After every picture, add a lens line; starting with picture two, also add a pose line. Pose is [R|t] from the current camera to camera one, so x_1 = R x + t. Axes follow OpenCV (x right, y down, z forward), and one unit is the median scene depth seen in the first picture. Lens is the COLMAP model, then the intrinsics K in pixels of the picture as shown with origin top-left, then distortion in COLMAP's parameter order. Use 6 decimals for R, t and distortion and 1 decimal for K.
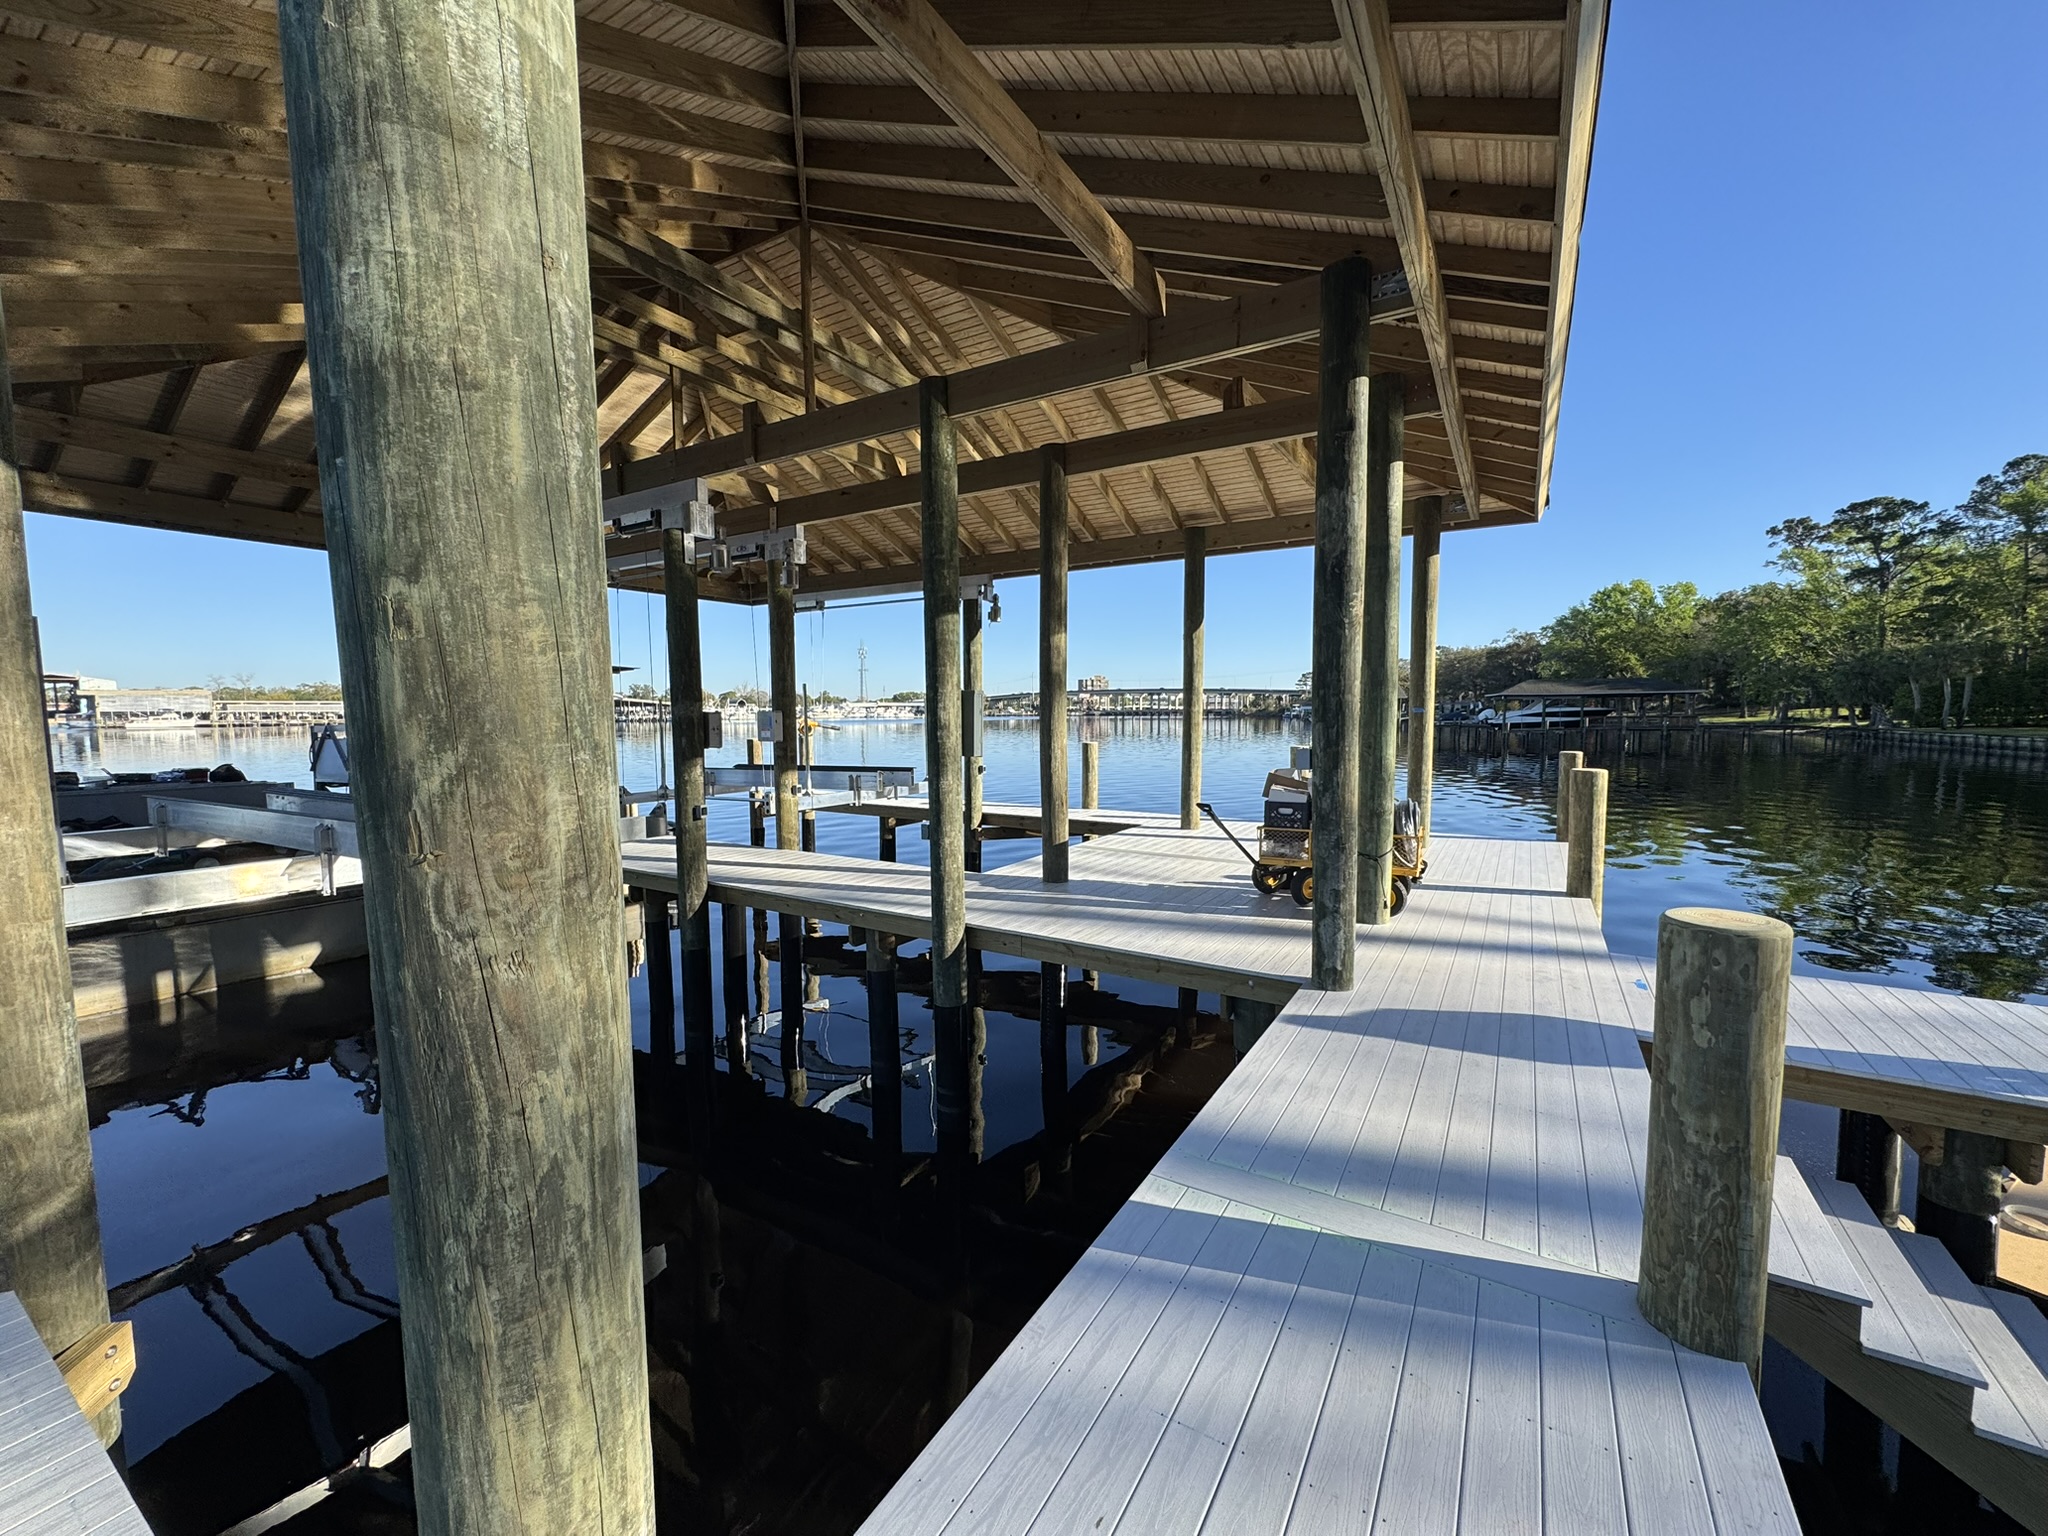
lens RADIAL K [[810.5, 0, 1019.9], [0, 810.5, 771.2], [0, 0, 1]] dist [-0.003143, 0.000258]
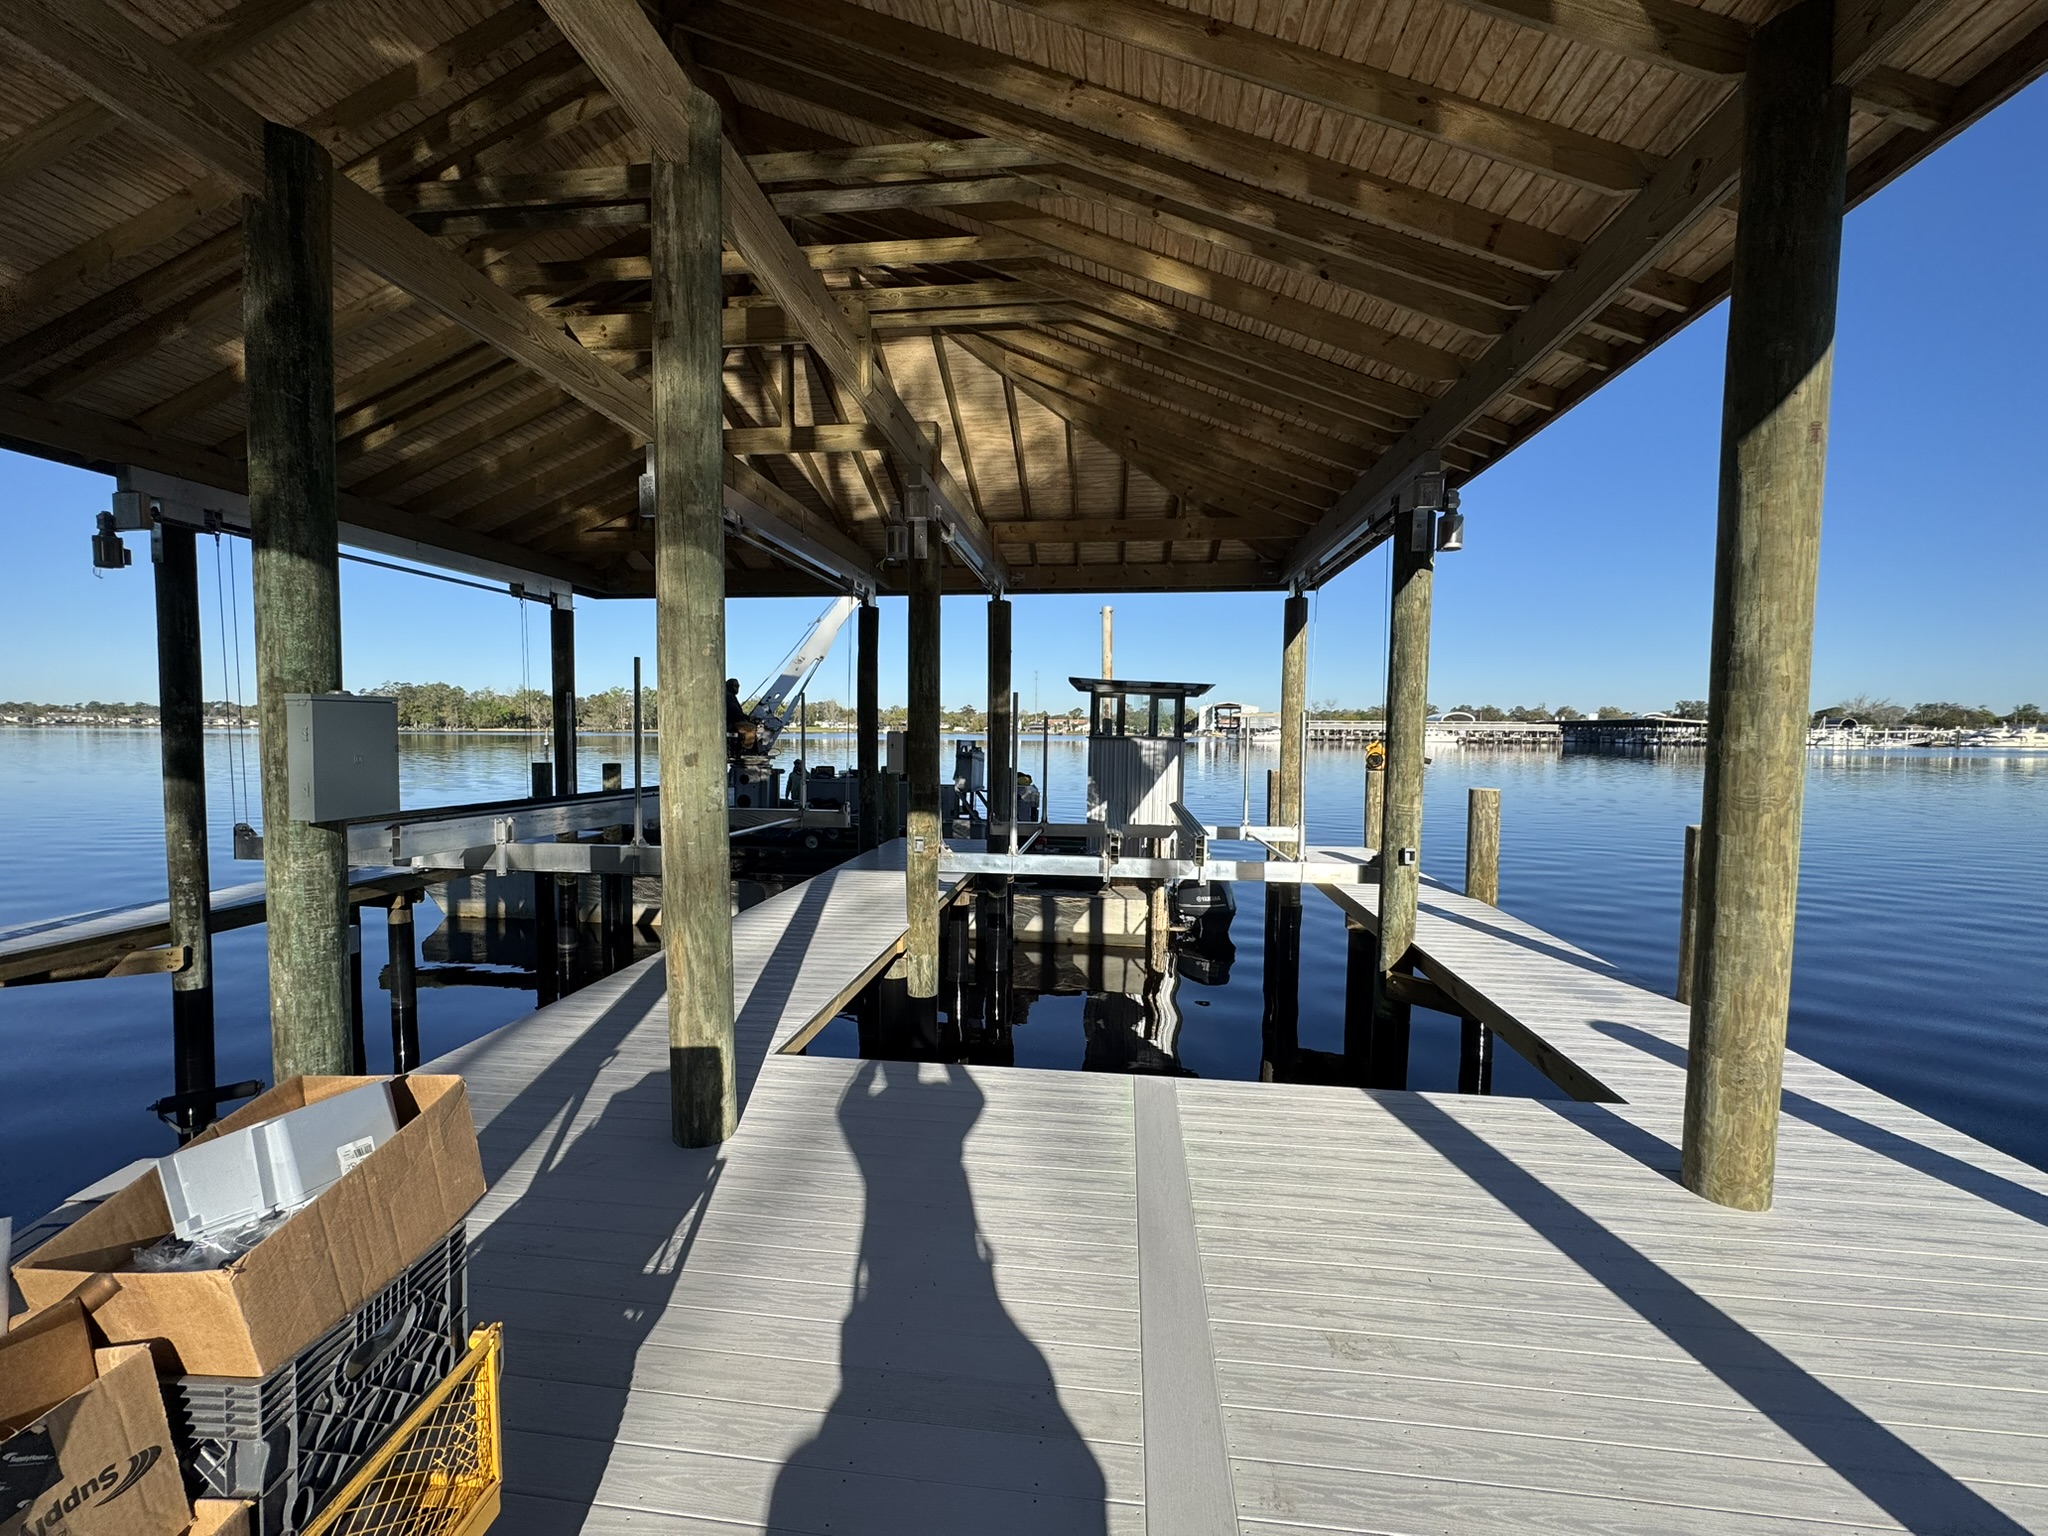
lens RADIAL K [[810.5, 0, 1021.0], [0, 810.5, 768.7], [0, 0, 1]] dist [-0.003143, 0.000258]
pose [[0.424286, 0.051987, -0.904035, 0.038925], [-0.077231, 0.996790, 0.021075, -0.003765], [0.902229, 0.060878, 0.426940, 0.102195]]
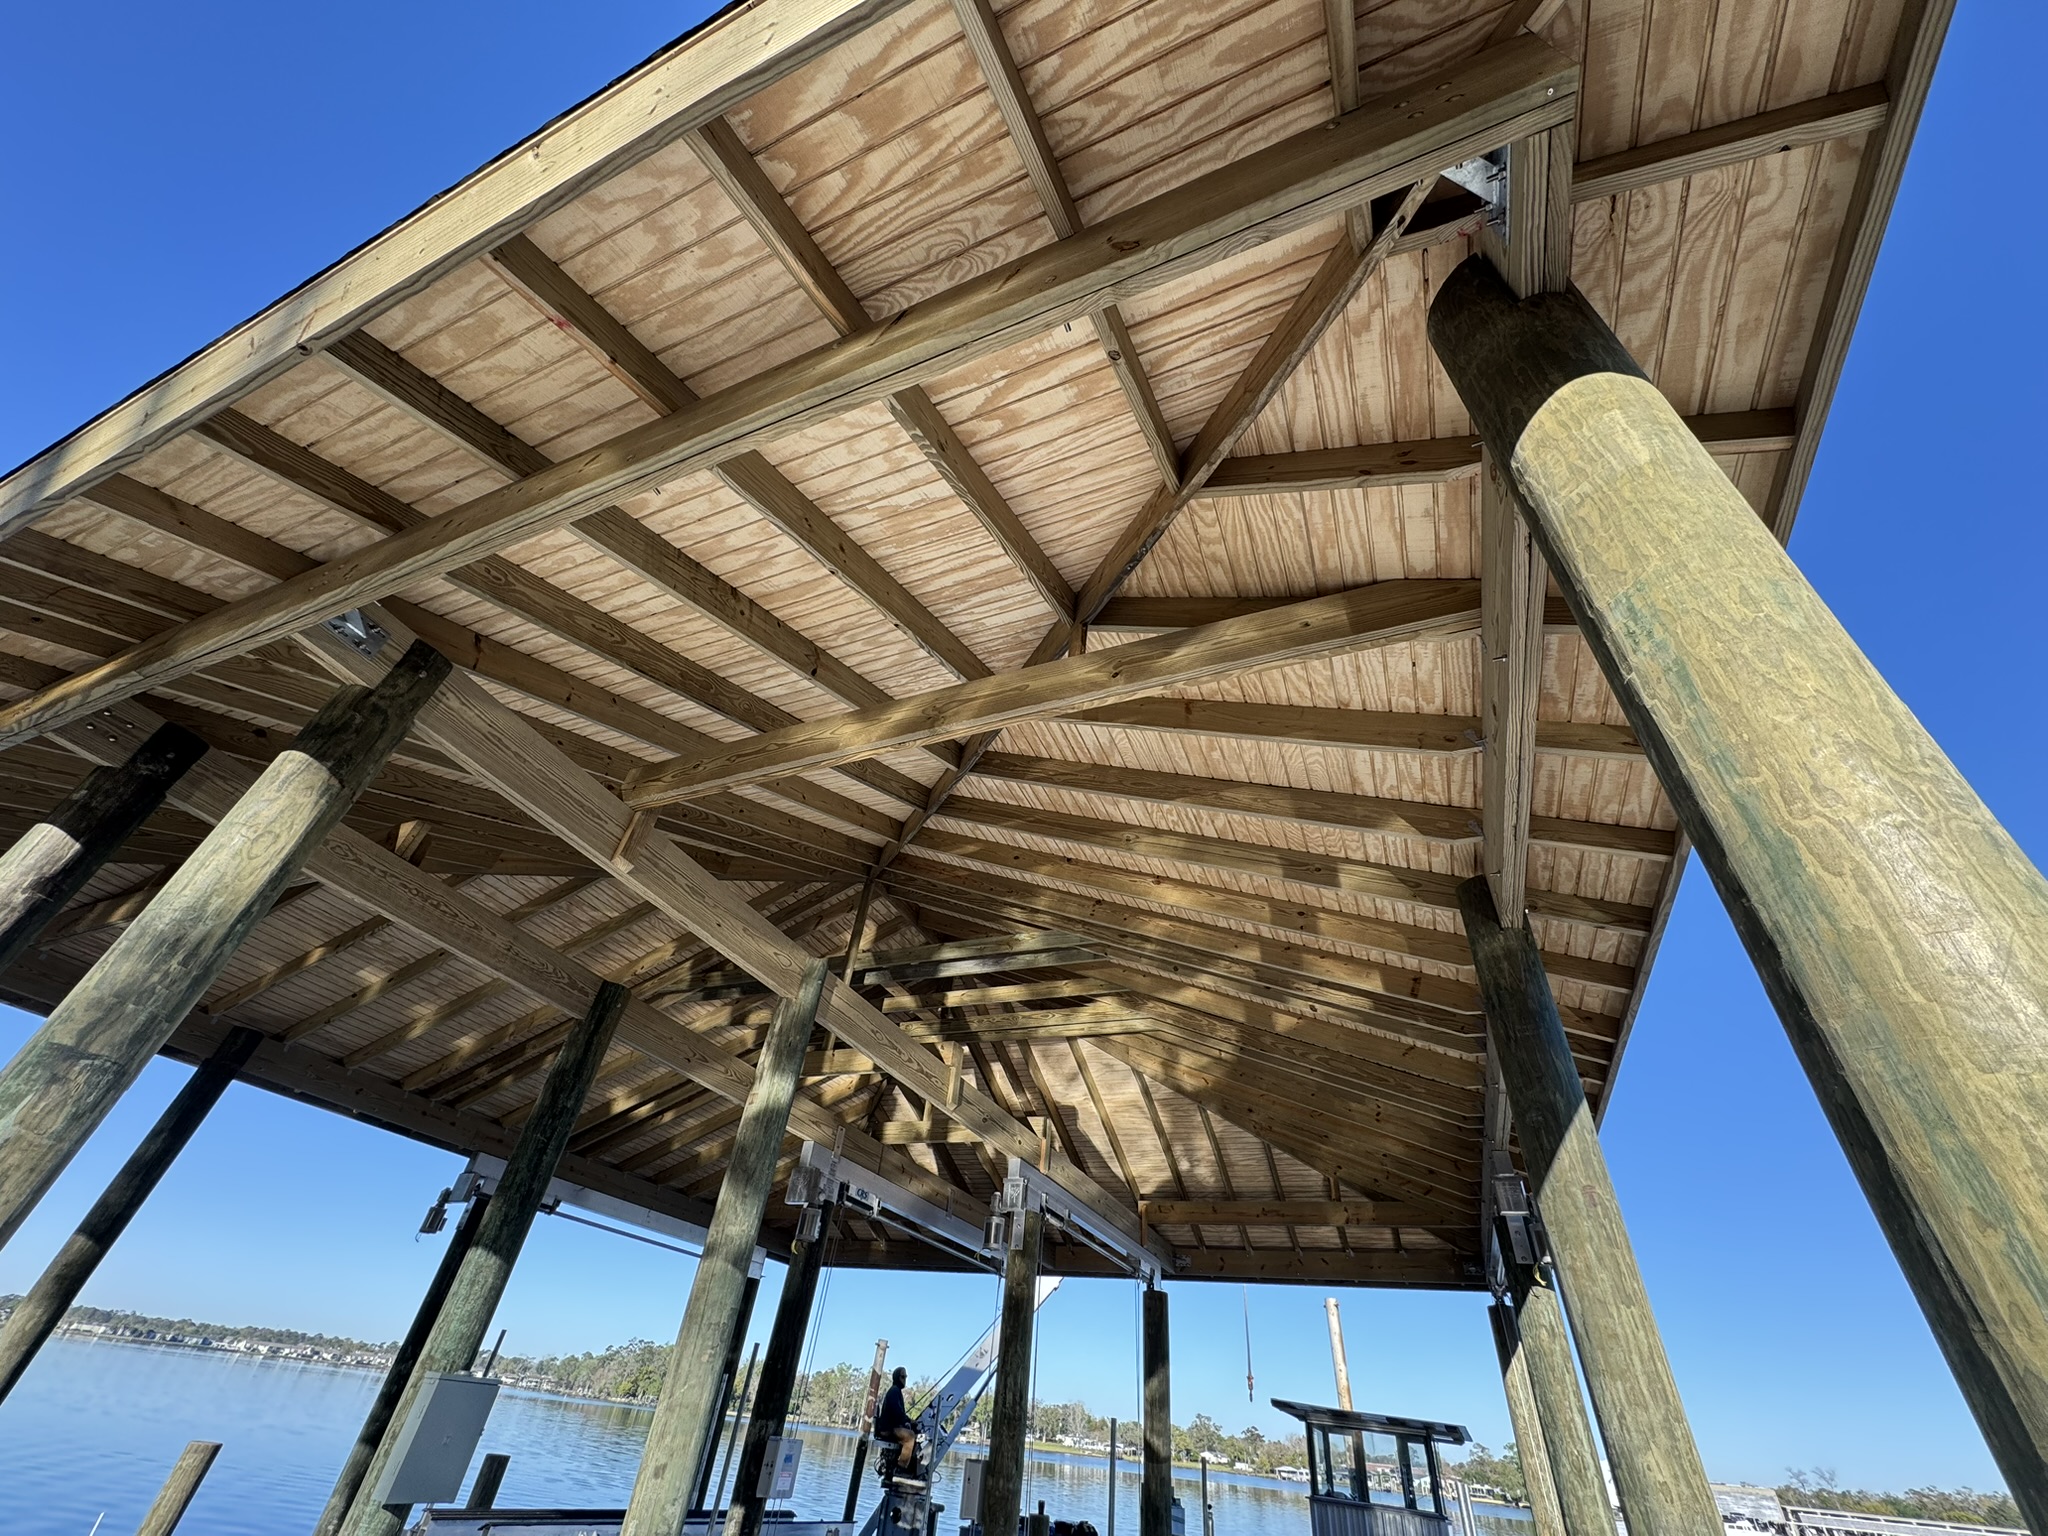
lens RADIAL K [[810.5, 0, 1021.5], [0, 810.5, 775.2], [0, 0, 1]] dist [-0.003143, 0.000258]
pose [[0.153233, -0.613244, -0.774888, 0.061346], [-0.163161, 0.757686, -0.631895, -0.006740], [0.974627, 0.223258, 0.016045, 0.116683]]
